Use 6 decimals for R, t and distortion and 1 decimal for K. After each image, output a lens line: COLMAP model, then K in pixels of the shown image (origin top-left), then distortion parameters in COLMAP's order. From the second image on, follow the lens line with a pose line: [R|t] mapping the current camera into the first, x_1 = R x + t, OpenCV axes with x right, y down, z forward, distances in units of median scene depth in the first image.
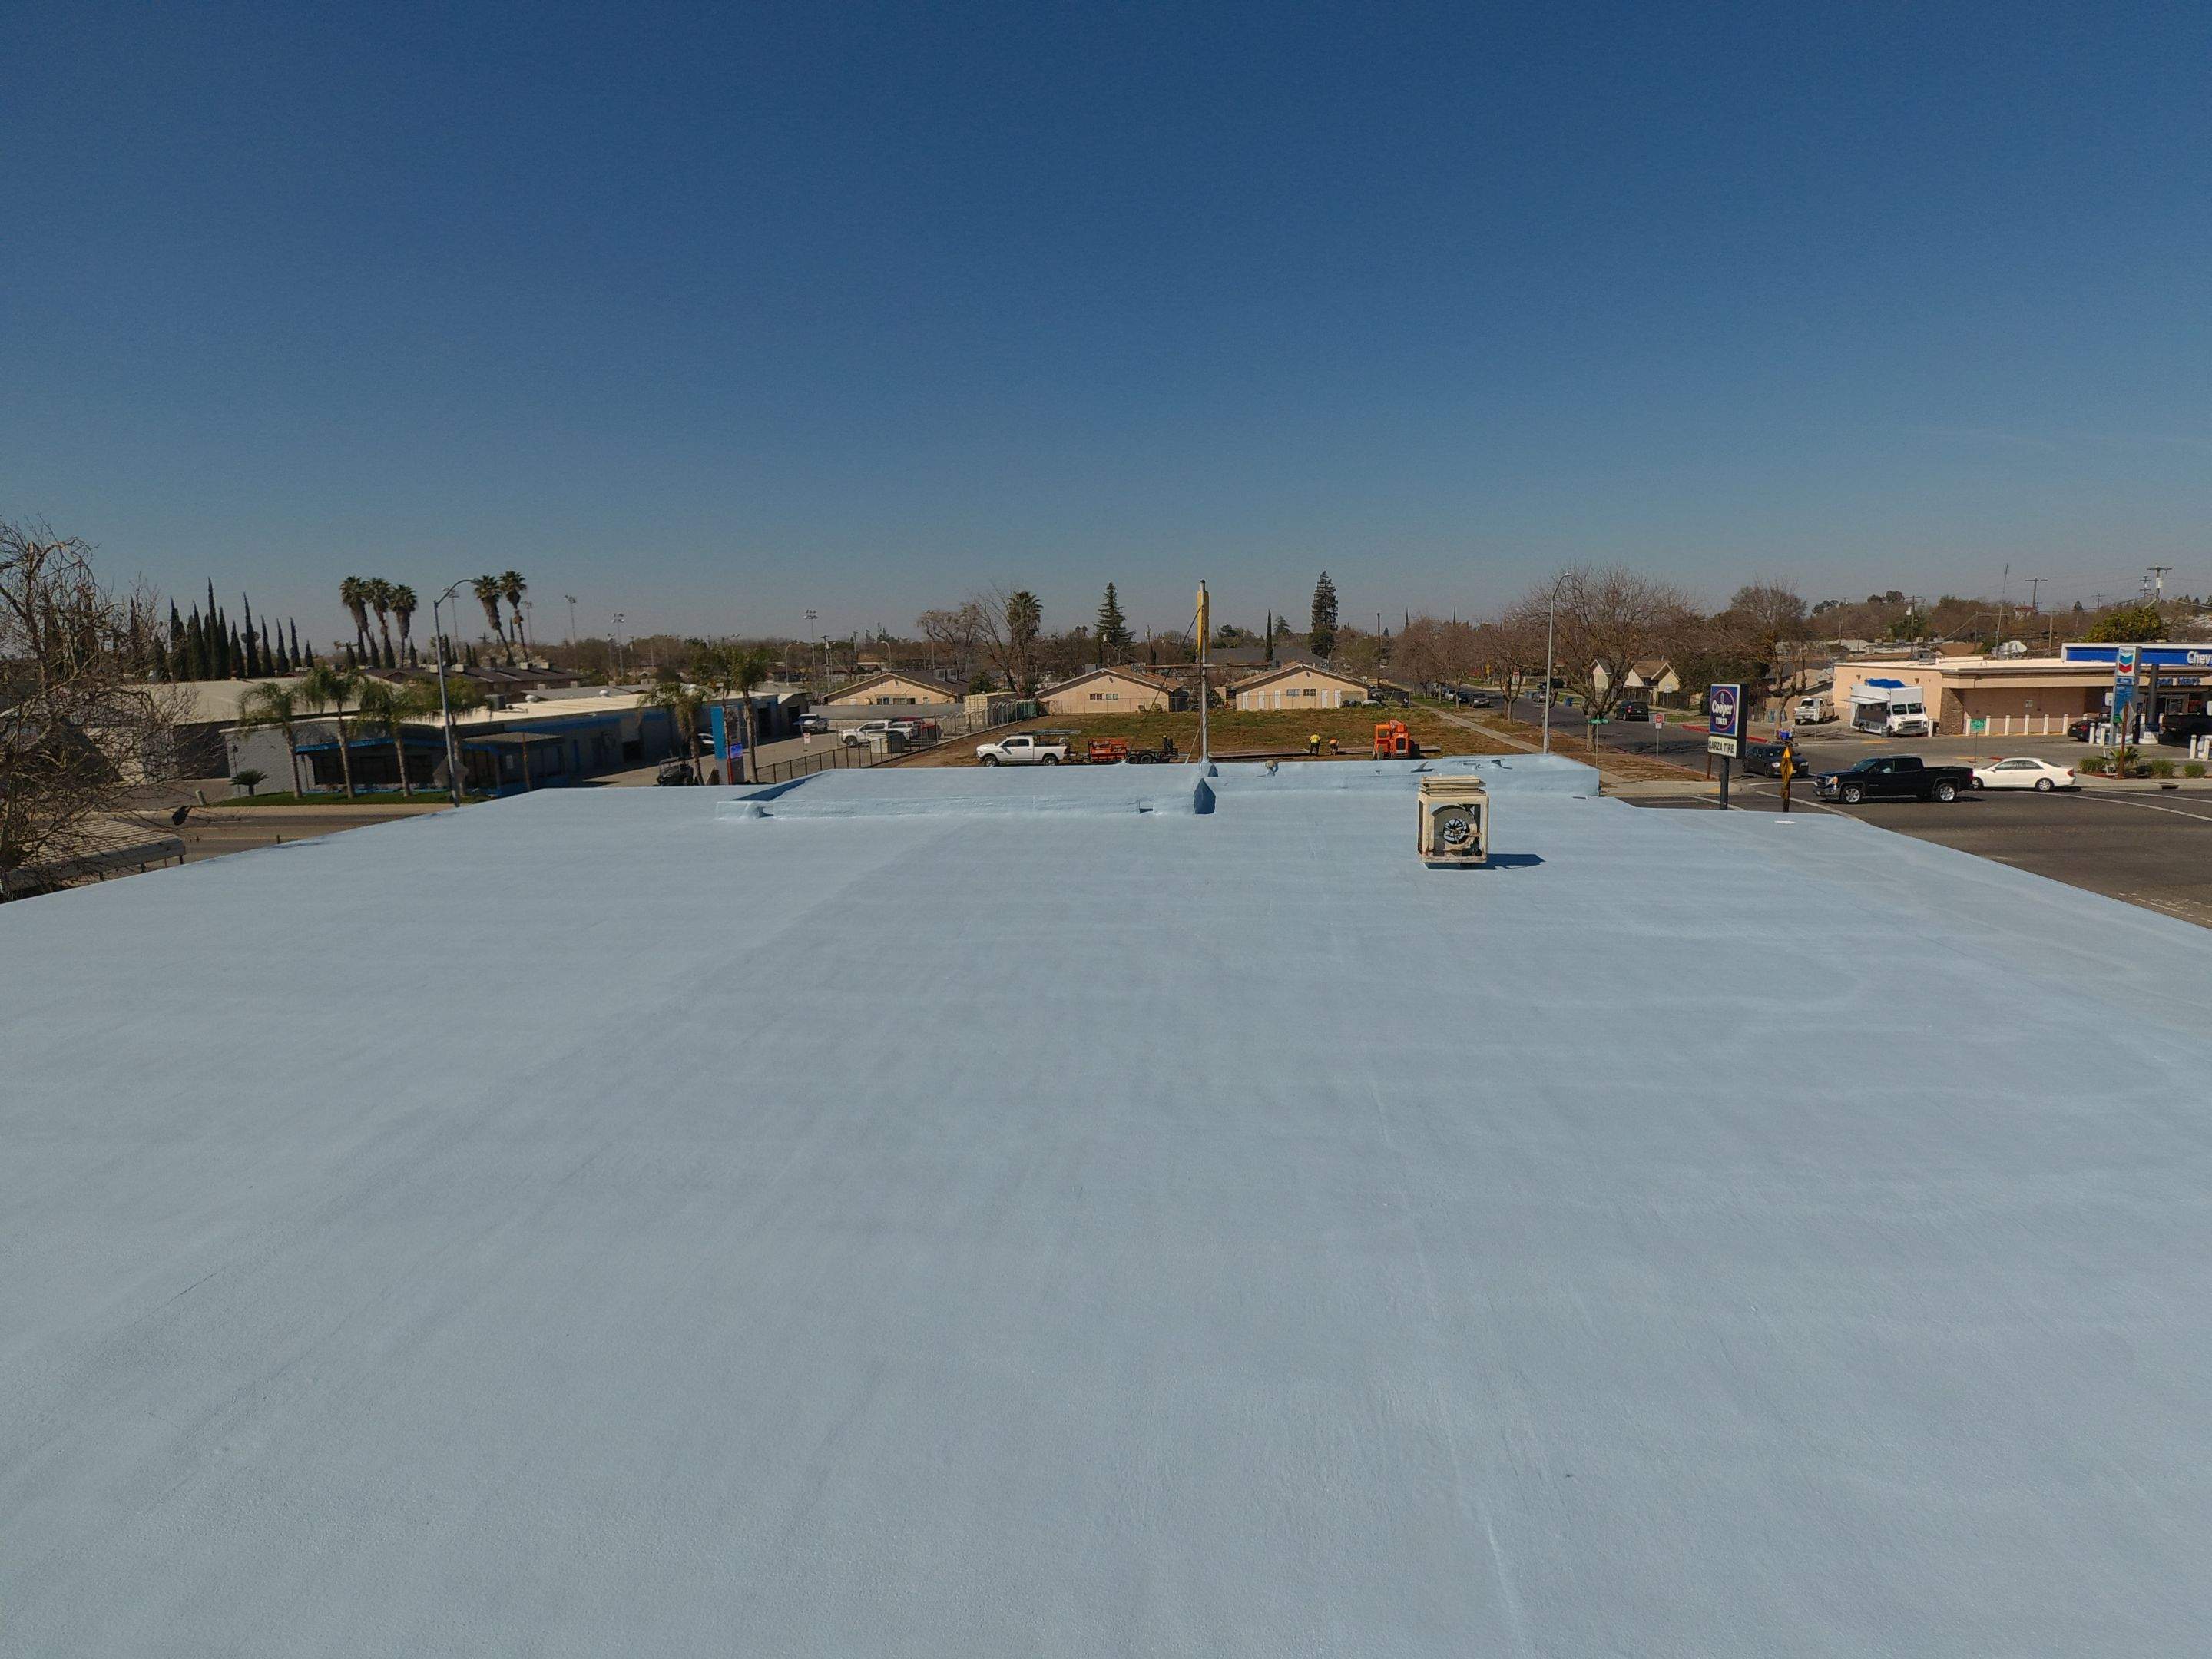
lens RADIAL K [[1321.3, 0, 1164.9], [0, 1321.3, 880.2], [0, 0, 1]] dist [0.097731, -0.131730]
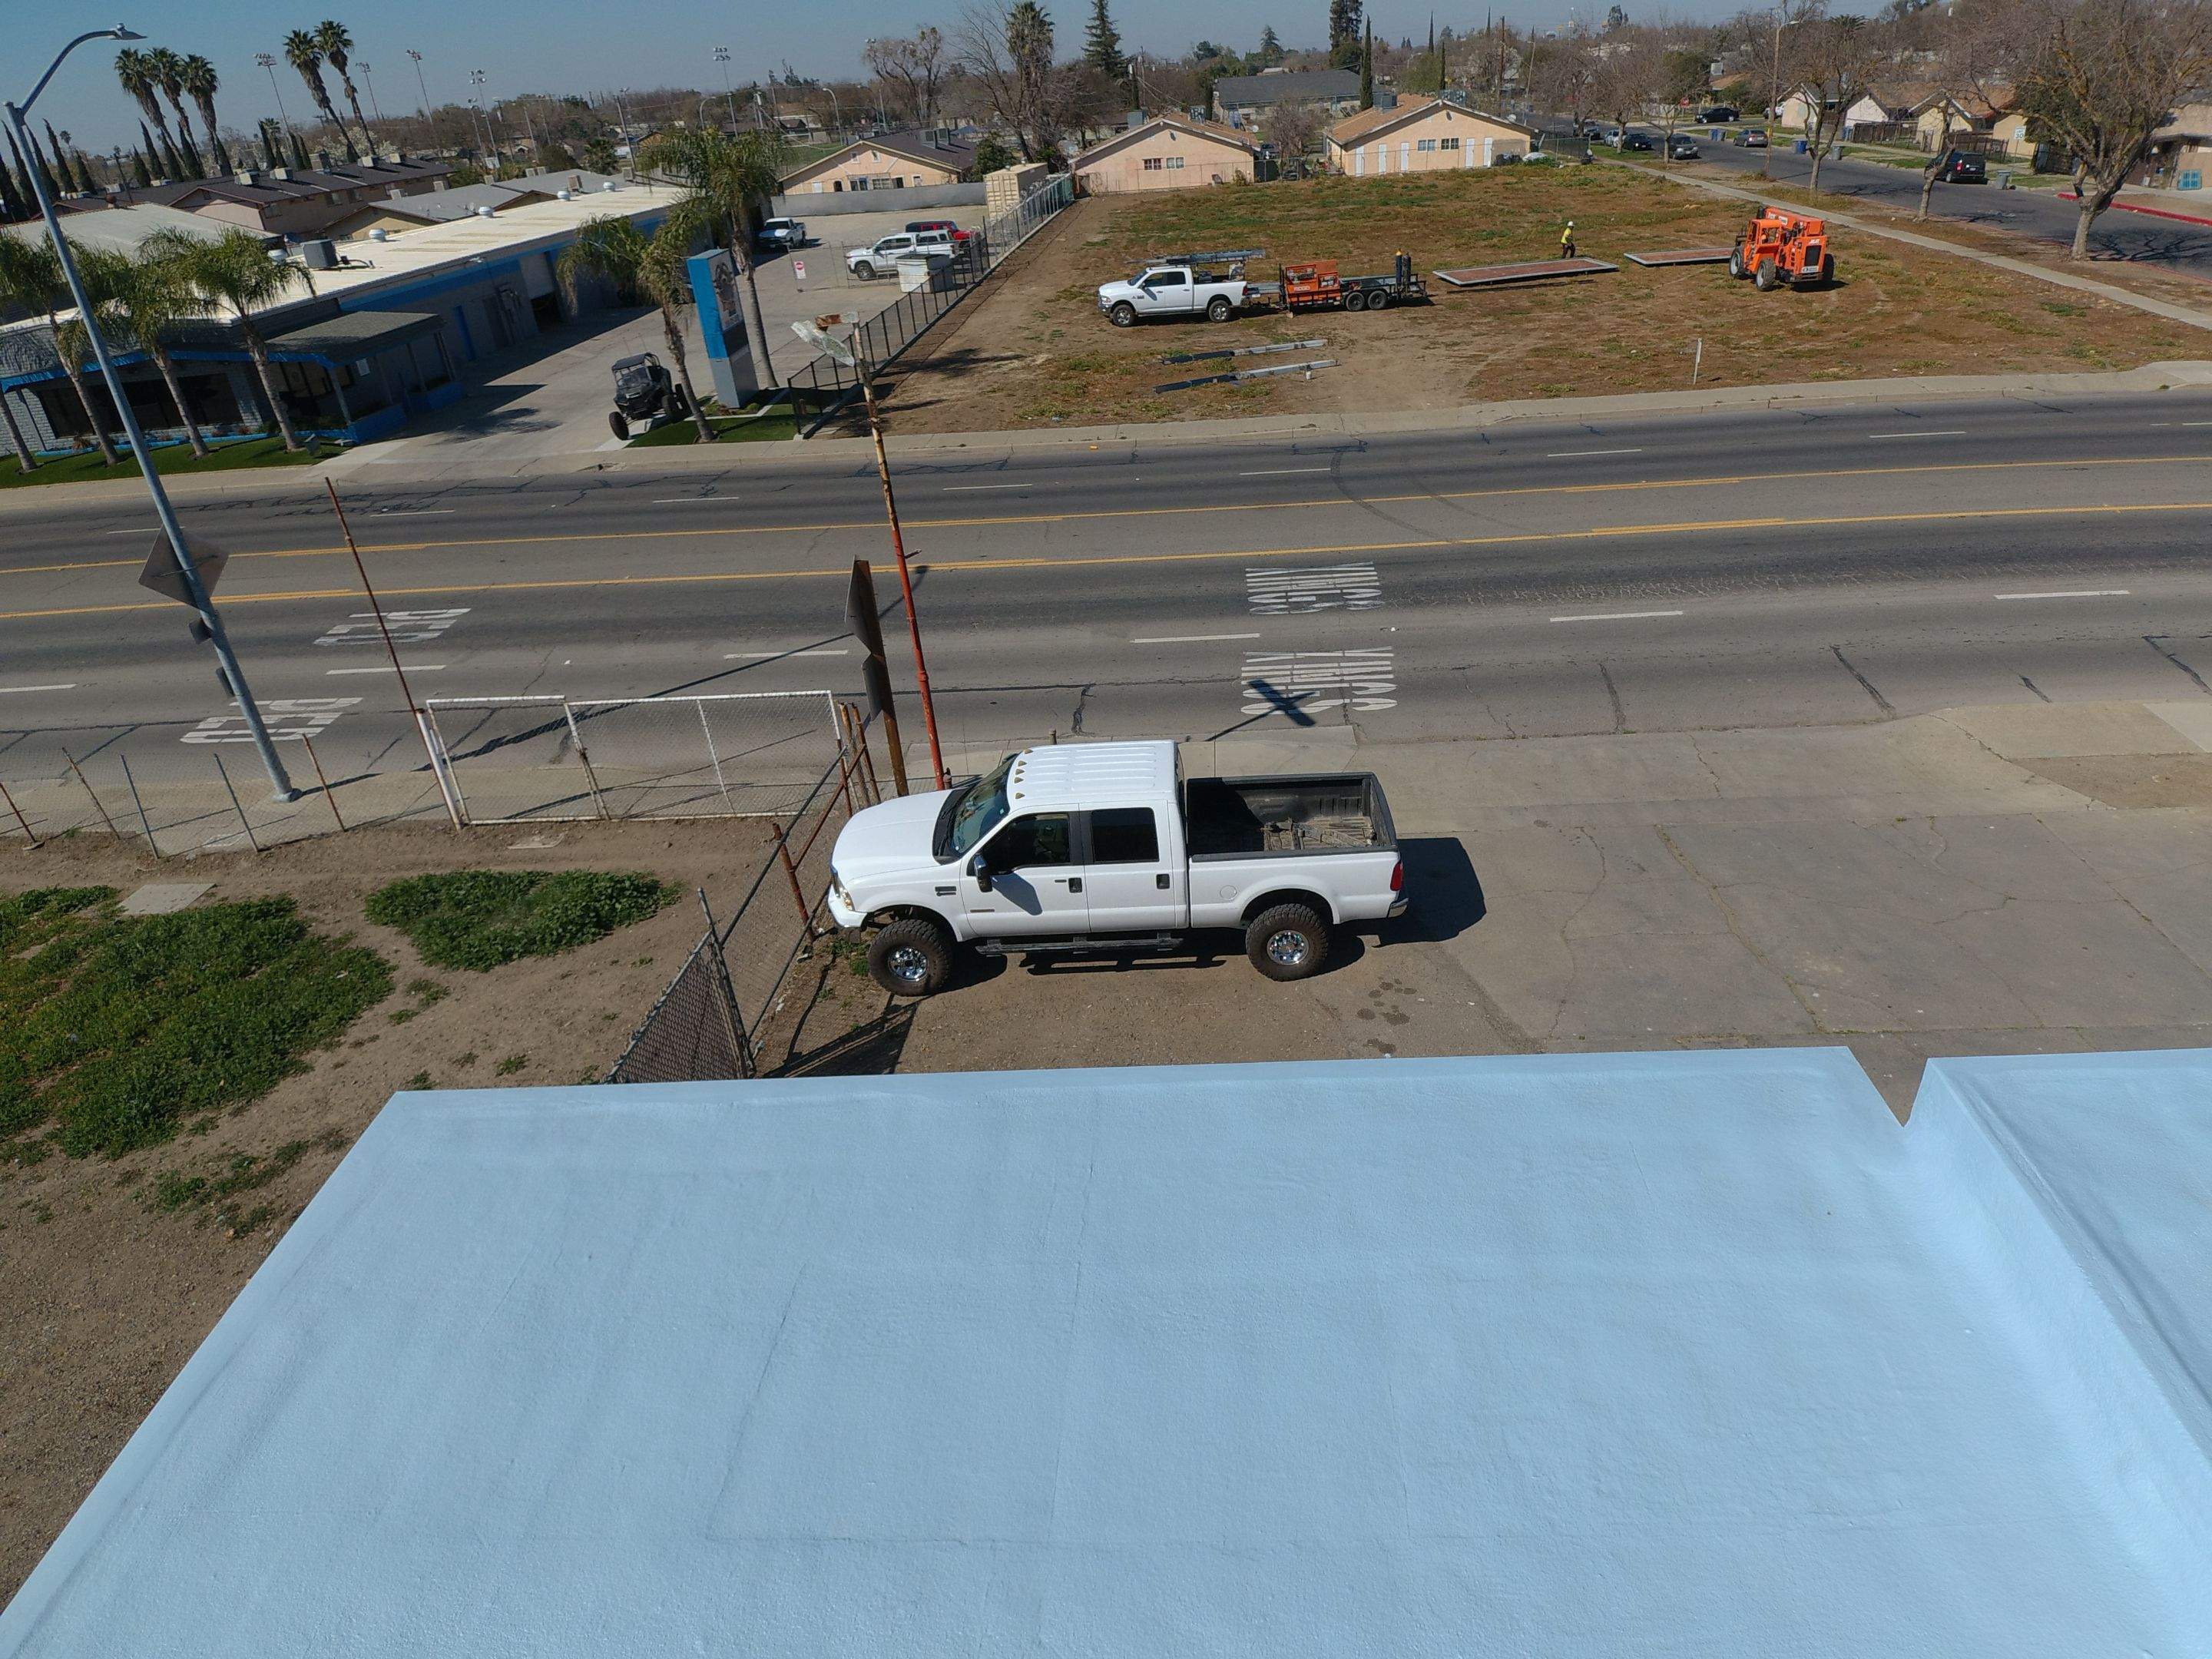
lens RADIAL K [[1331.1, 0, 1151.3], [0, 1331.1, 883.9], [0, 0, 1]] dist [0.046537, -0.071780]
pose [[0.998844, -0.047909, 0.003969, -0.097281], [0.043237, 0.931390, 0.361447, -0.048618], [-0.021014, -0.360858, 0.932384, 0.230550]]
